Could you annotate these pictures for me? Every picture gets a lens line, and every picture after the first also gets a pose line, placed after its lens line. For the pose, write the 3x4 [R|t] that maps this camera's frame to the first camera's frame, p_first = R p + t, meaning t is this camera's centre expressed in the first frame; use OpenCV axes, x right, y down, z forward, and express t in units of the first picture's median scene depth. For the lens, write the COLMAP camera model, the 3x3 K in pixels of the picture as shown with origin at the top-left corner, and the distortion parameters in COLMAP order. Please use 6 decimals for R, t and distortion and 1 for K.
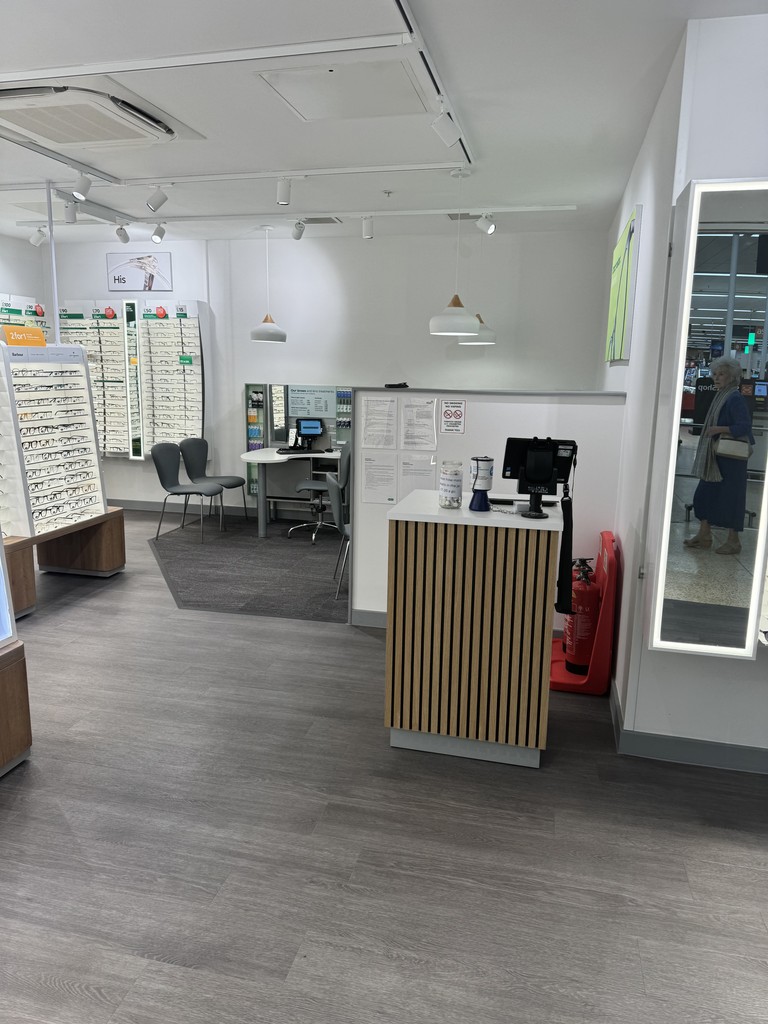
lens RADIAL K [[701.8, 0, 376.9], [0, 701.8, 513.4], [0, 0, 1]] dist [0.094938, -0.111947]
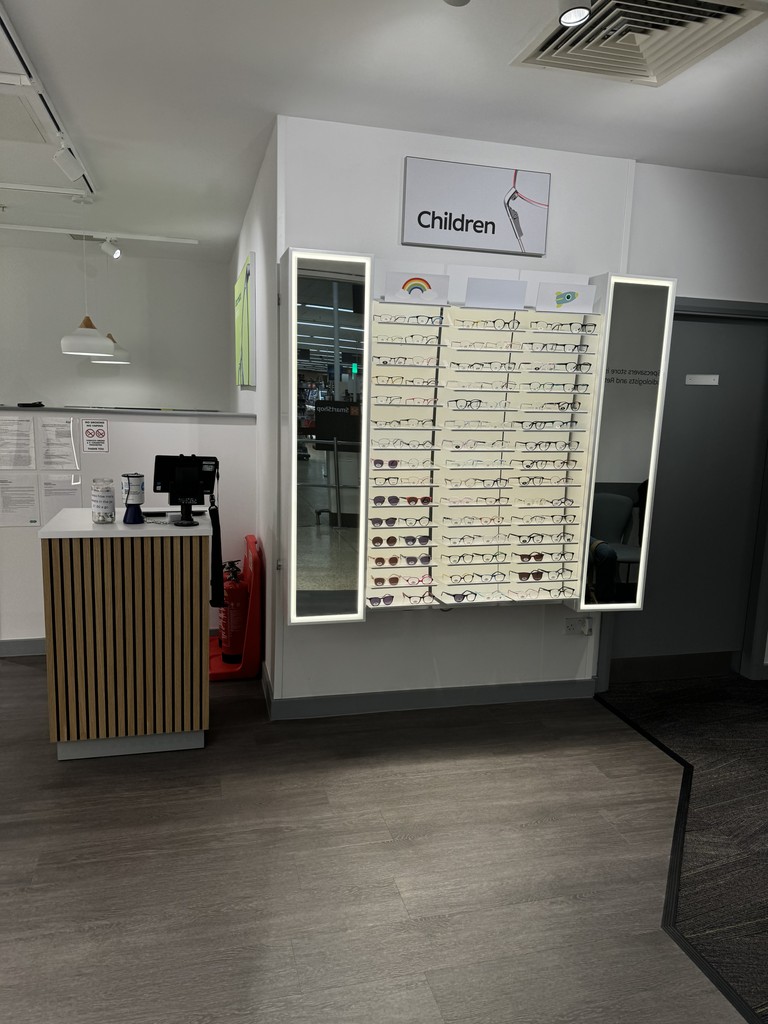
lens RADIAL K [[701.8, 0, 376.9], [0, 701.8, 513.4], [0, 0, 1]] dist [0.094938, -0.111947]
pose [[0.878973, -0.066070, 0.472273, -0.039115], [0.077069, 0.997018, -0.003956, 0.013899], [-0.470604, 0.039875, 0.881443, -0.132559]]
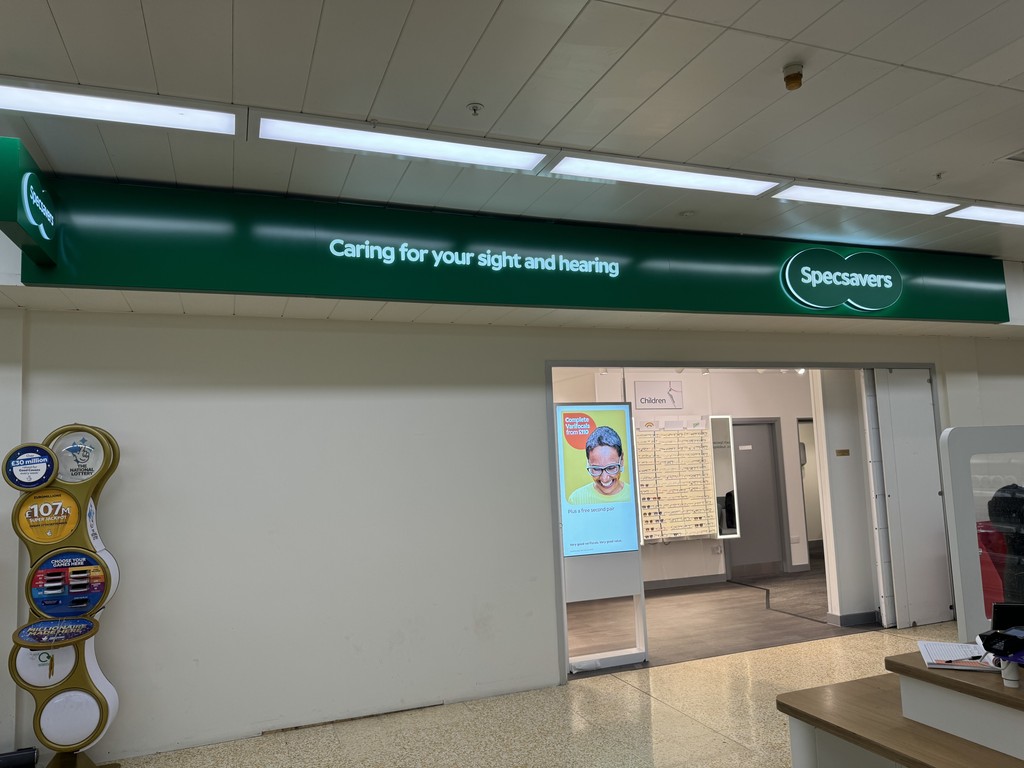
lens RADIAL K [[701.8, 0, 512.0], [0, 701.8, 384.0], [0, 0, 1]] dist [0.094938, -0.111947]
pose [[0.816041, 0.013998, 0.577824, -1.832396], [0.169029, 0.950224, -0.261732, 0.228147], [-0.552726, 0.311253, 0.773056, -1.427556]]
